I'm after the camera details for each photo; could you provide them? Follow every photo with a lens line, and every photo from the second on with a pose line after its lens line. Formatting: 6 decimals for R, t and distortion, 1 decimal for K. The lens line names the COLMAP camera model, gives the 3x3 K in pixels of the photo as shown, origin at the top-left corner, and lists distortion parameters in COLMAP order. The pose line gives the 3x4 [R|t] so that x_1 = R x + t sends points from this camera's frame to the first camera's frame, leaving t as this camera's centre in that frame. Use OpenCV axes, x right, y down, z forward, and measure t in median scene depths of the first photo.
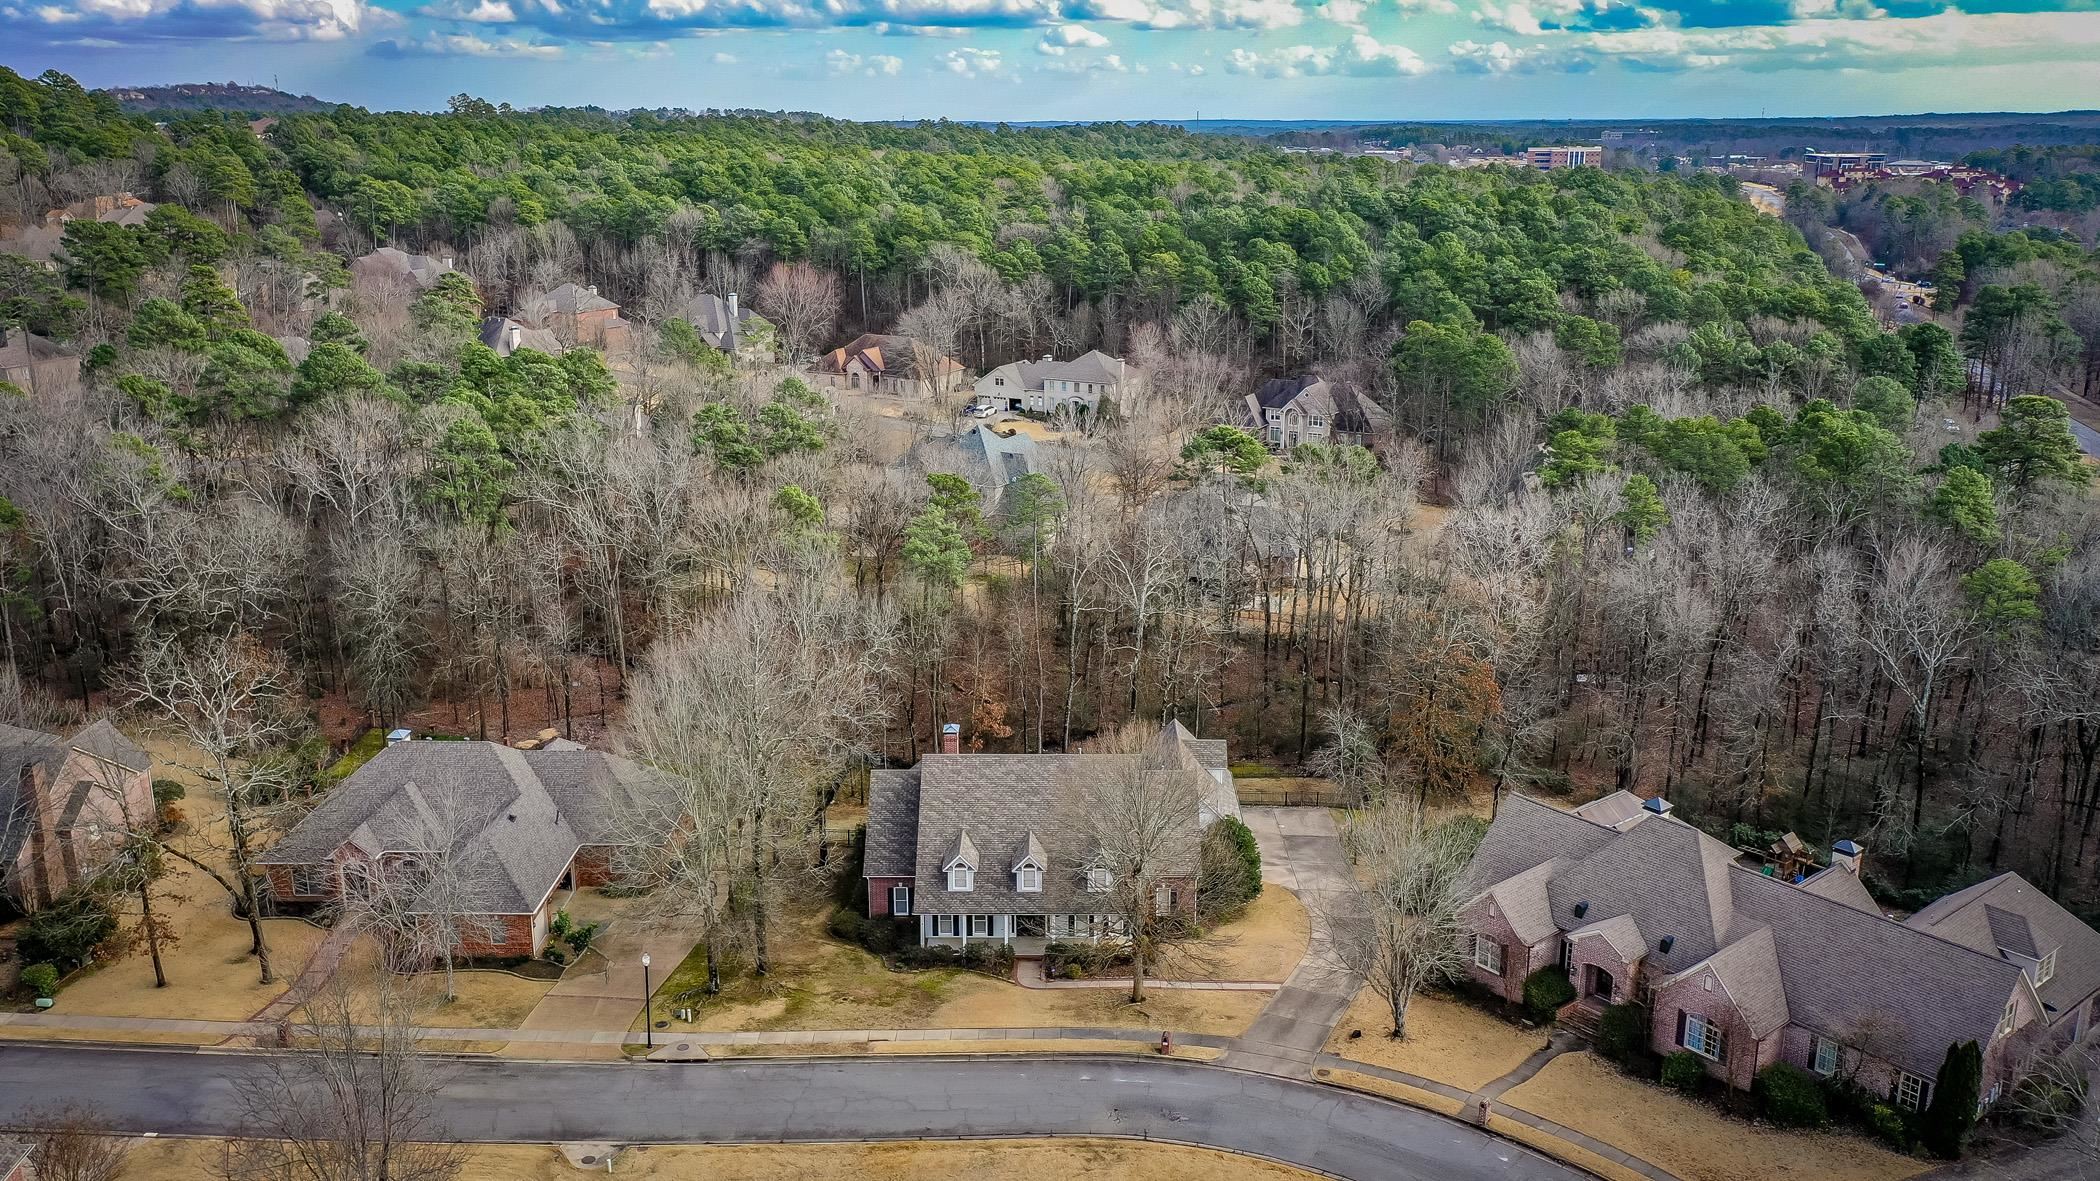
lens RADIAL K [[1687.4, 0, 1062.7], [0, 1687.4, 581.4], [0, 0, 1]] dist [0.022315, 0.013105]
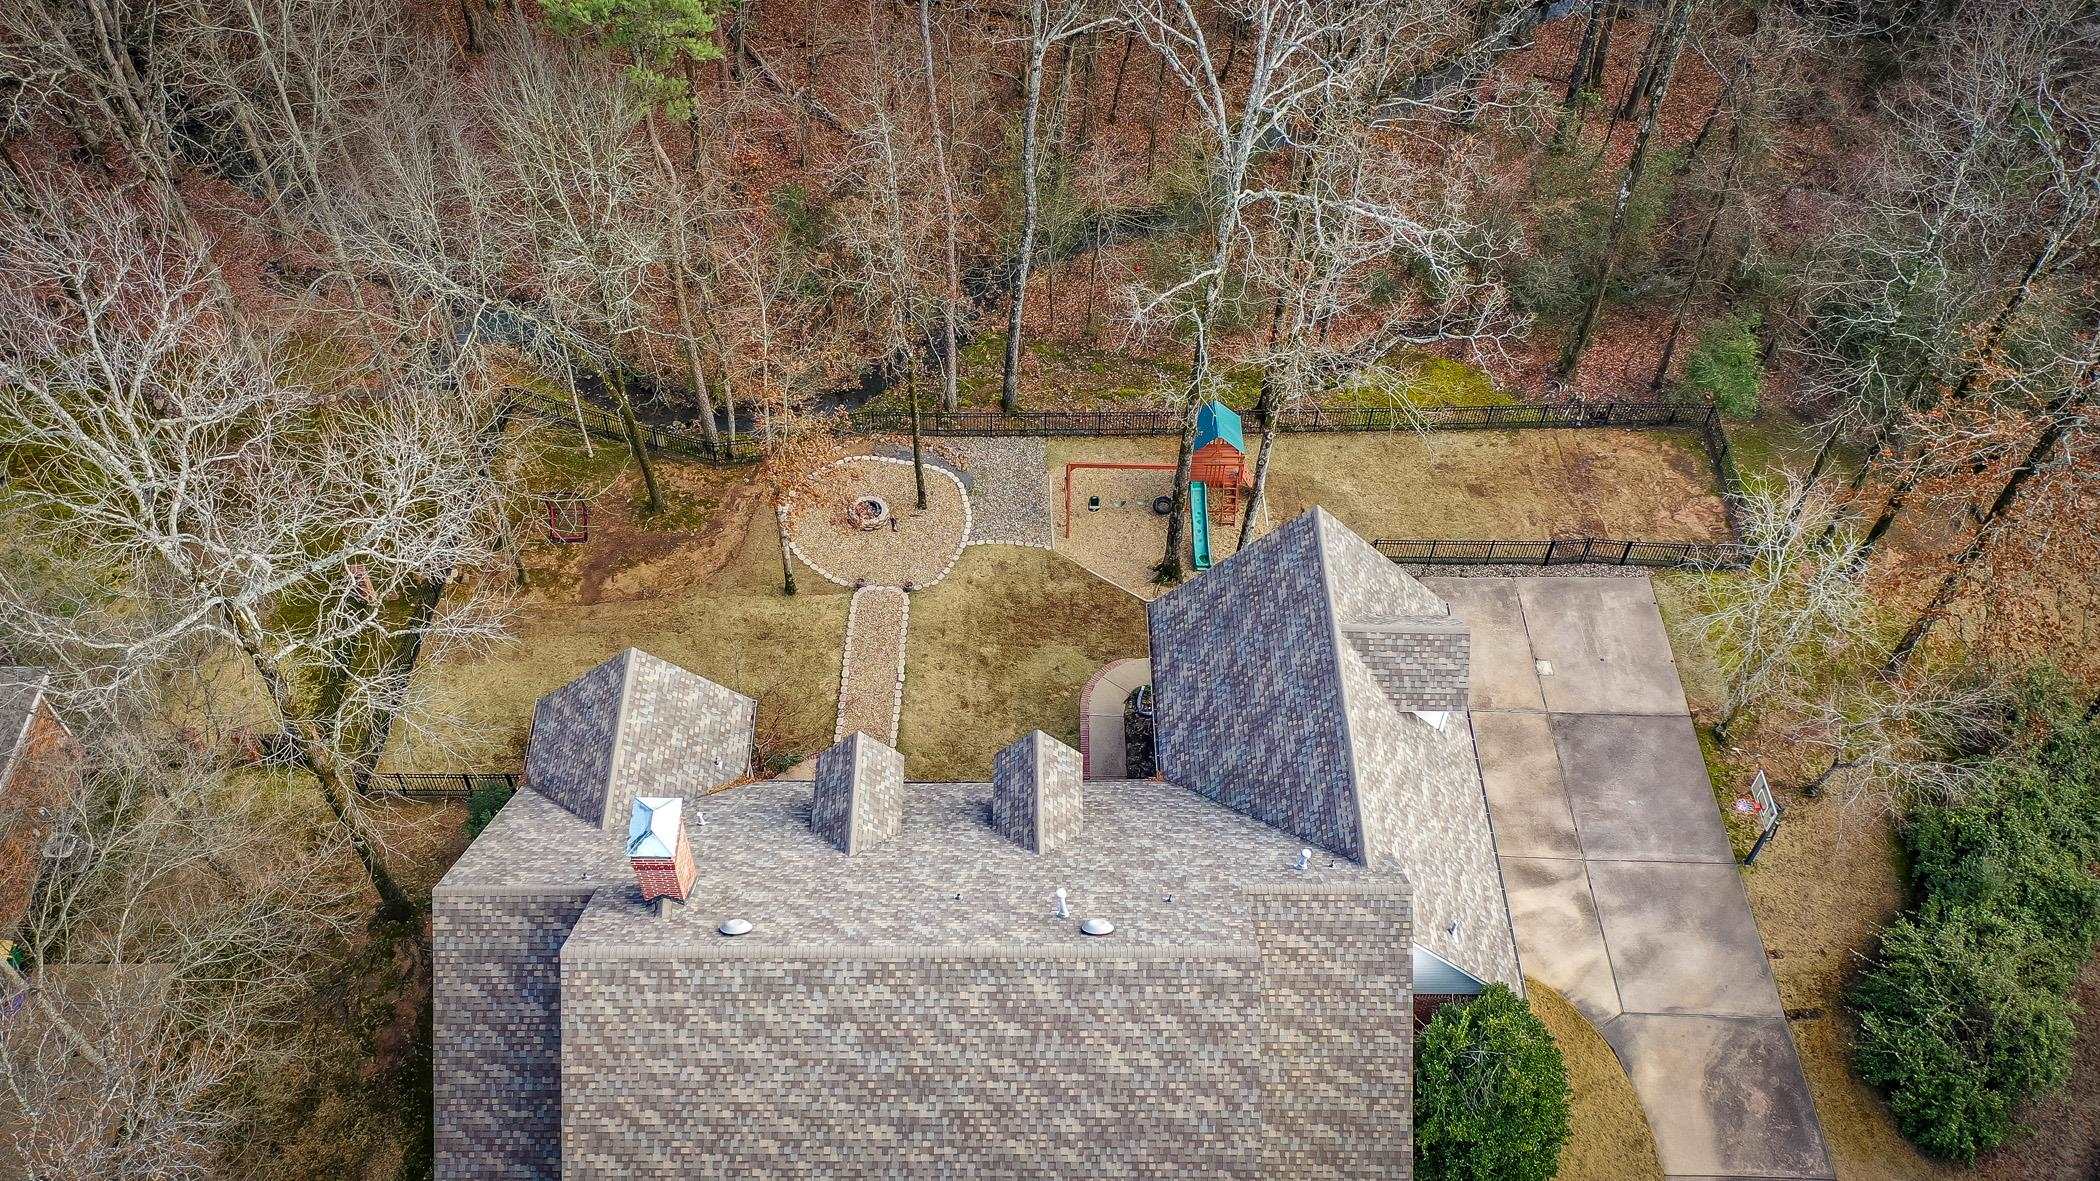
lens RADIAL K [[1782.0, 0, 989.4], [0, 1782.0, 591.2], [0, 0, 1]] dist [0.018664, 0.004079]
pose [[0.999921, -0.002838, -0.012223, 0.000893], [0.009471, 0.809690, 0.586782, -0.156149], [0.008232, -0.586852, 0.809653, 0.825800]]
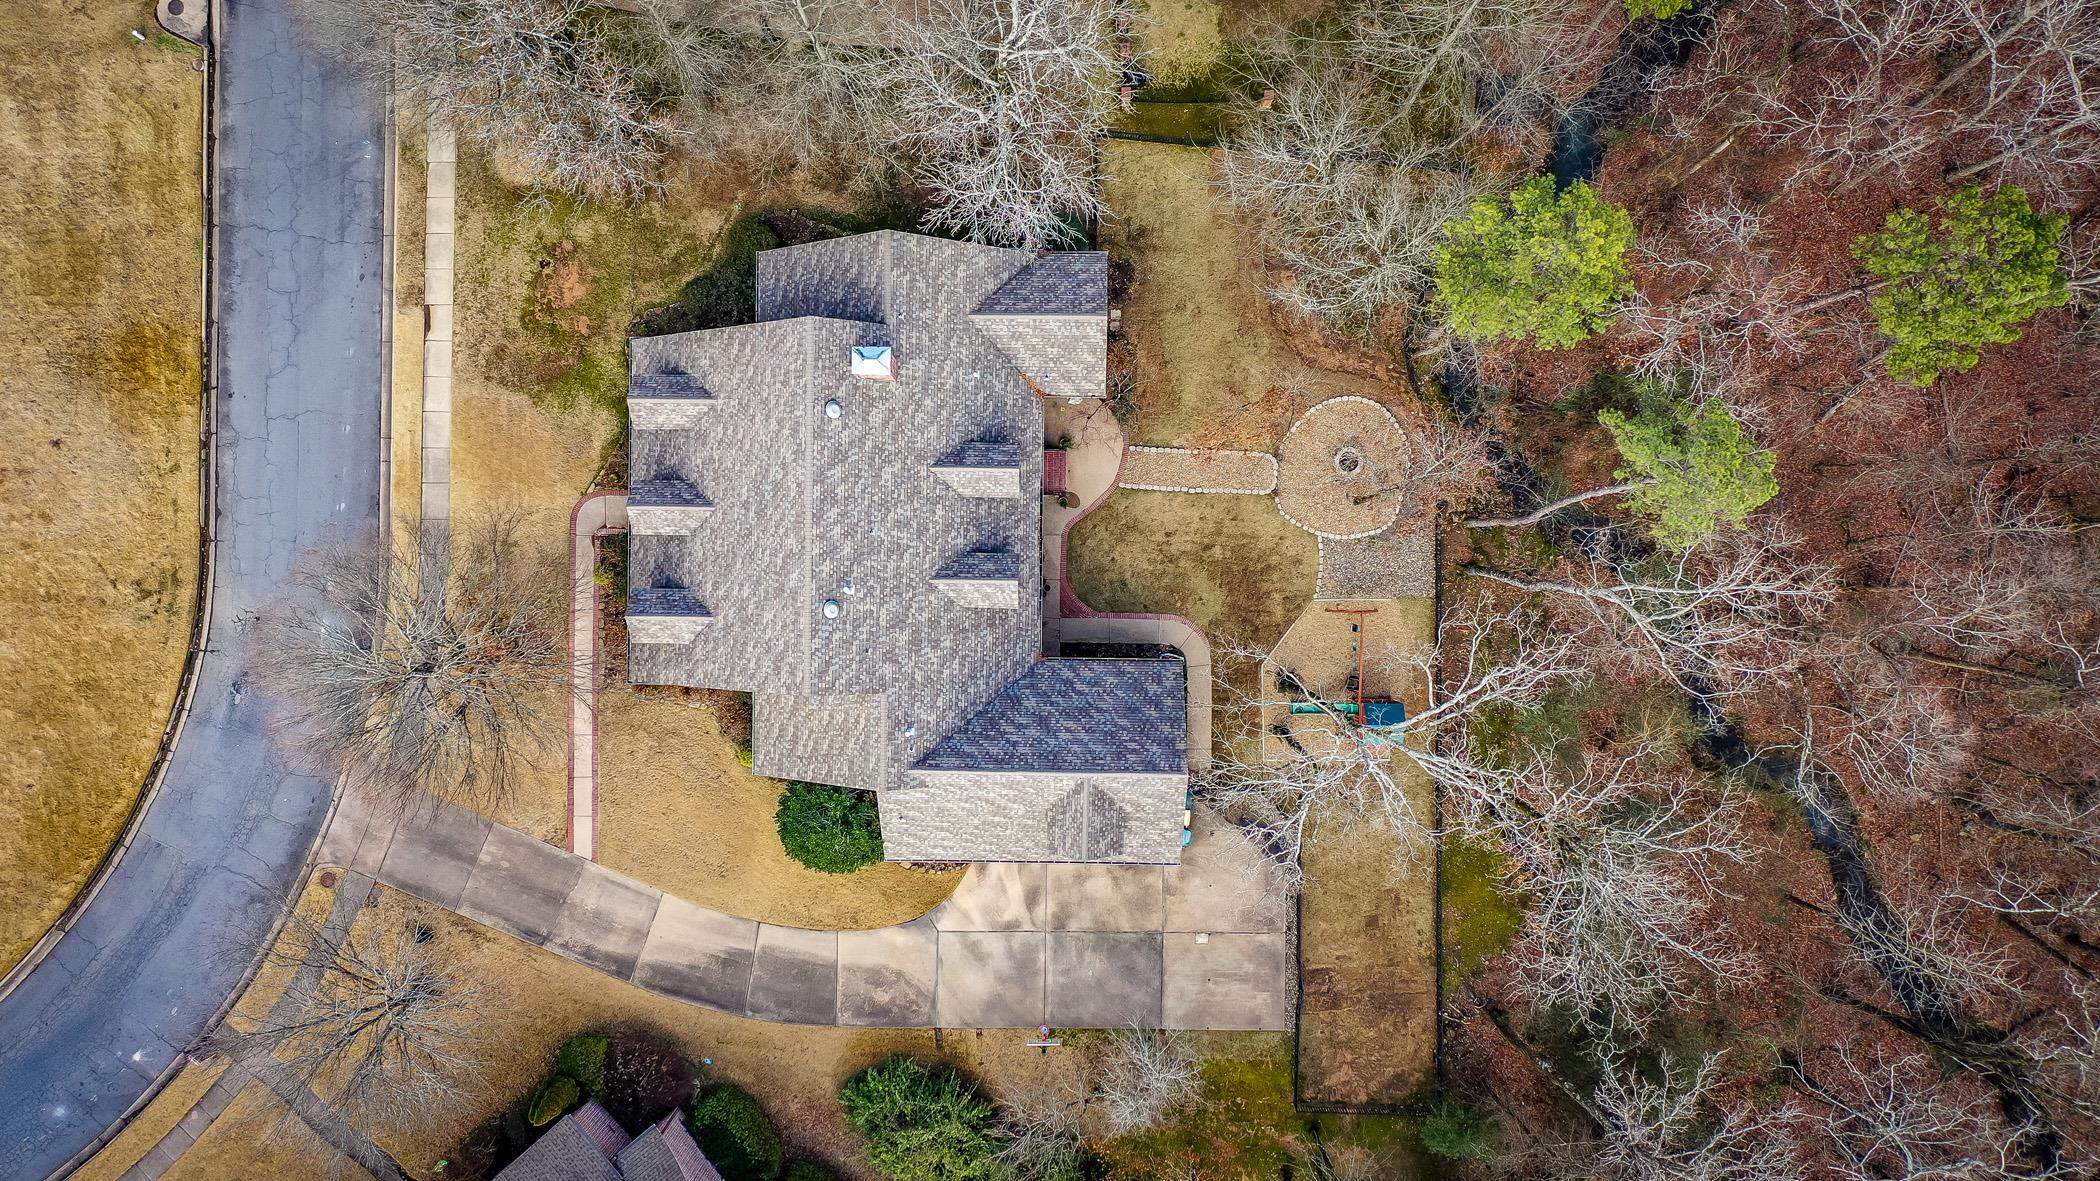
lens RADIAL K [[1687.4, 0, 1047.0], [0, 1687.4, 586.4], [0, 0, 1]] dist [0.022315, 0.013105]
pose [[-0.010580, 0.999911, 0.008128, 0.003966], [-0.252315, -0.010536, 0.967588, -0.510757], [0.967587, 0.008186, 0.252404, 0.999511]]
